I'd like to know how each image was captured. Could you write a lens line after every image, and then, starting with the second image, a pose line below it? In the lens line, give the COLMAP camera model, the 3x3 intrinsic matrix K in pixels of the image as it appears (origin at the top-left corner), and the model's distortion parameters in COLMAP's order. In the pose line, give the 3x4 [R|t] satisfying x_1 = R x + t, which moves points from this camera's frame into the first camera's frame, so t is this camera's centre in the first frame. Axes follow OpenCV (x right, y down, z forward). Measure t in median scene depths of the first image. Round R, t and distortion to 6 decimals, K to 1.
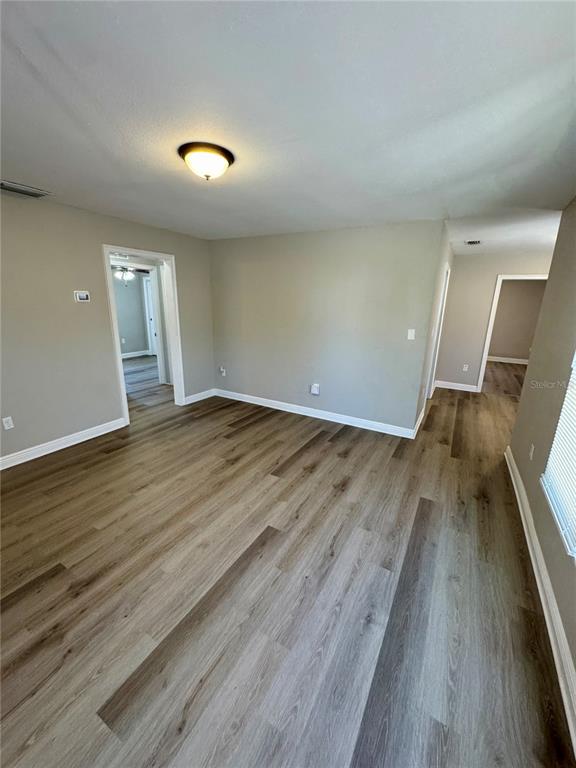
lens RADIAL K [[306.8, 0, 289.0], [0, 306.8, 383.7], [0, 0, 1]] dist [-0.006273, 0.000400]
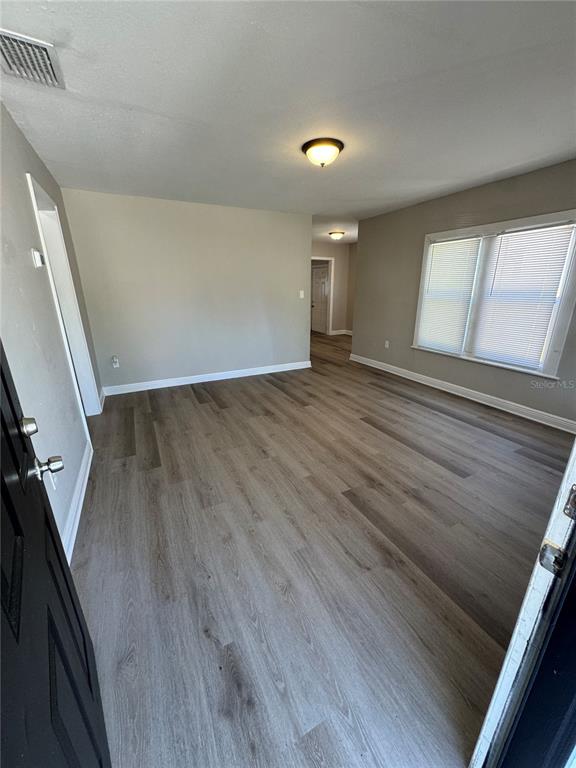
lens RADIAL K [[306.8, 0, 289.0], [0, 306.8, 383.7], [0, 0, 1]] dist [-0.006273, 0.000400]
pose [[0.558406, -0.286036, 0.778695, -1.115925], [0.239154, 0.954330, 0.179053, -0.041144], [-0.794348, 0.086244, 0.601310, 0.287640]]
